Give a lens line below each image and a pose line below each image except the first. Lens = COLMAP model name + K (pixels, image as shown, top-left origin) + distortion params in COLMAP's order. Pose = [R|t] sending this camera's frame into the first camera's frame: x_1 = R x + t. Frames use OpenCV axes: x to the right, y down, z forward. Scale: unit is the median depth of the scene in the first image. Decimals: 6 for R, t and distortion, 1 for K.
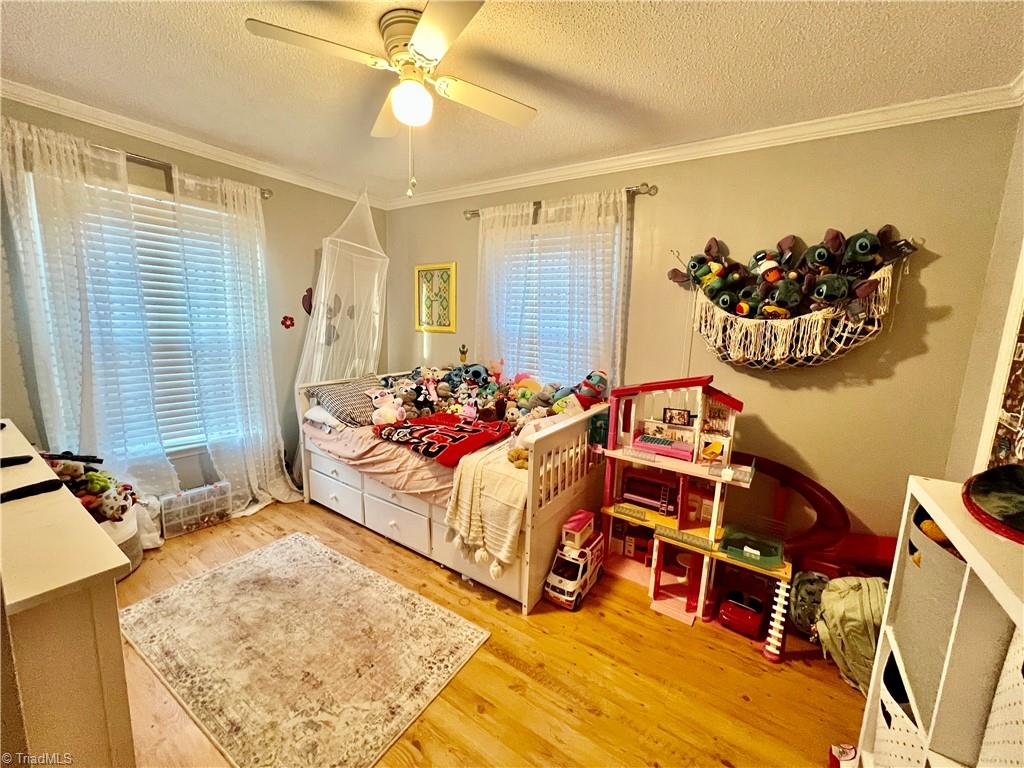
lens RADIAL K [[410.3, 0, 509.0], [0, 410.3, 381.5], [0, 0, 1]] dist [-0.000568, 0.000128]
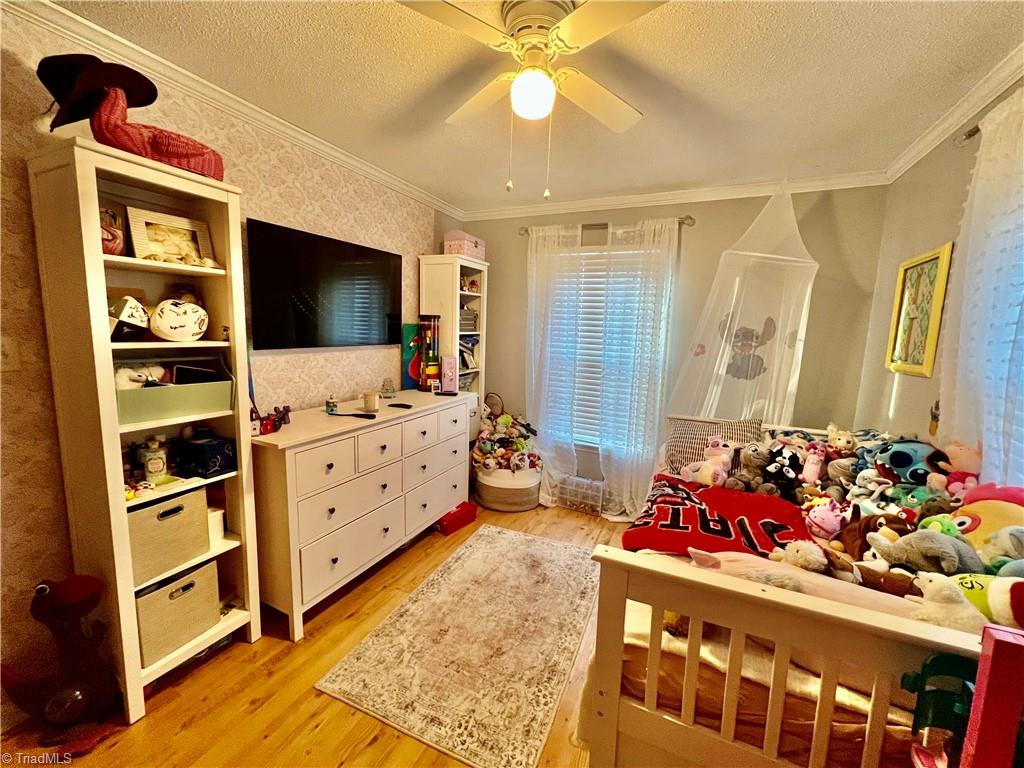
lens RADIAL K [[410.3, 0, 510.9], [0, 410.3, 383.5], [0, 0, 1]] dist [-0.000568, 0.000128]
pose [[0.153764, 0.100333, -0.983000, 0.428917], [-0.177756, 0.981410, 0.072365, -0.078234], [0.971987, 0.163607, 0.168741, 0.572215]]
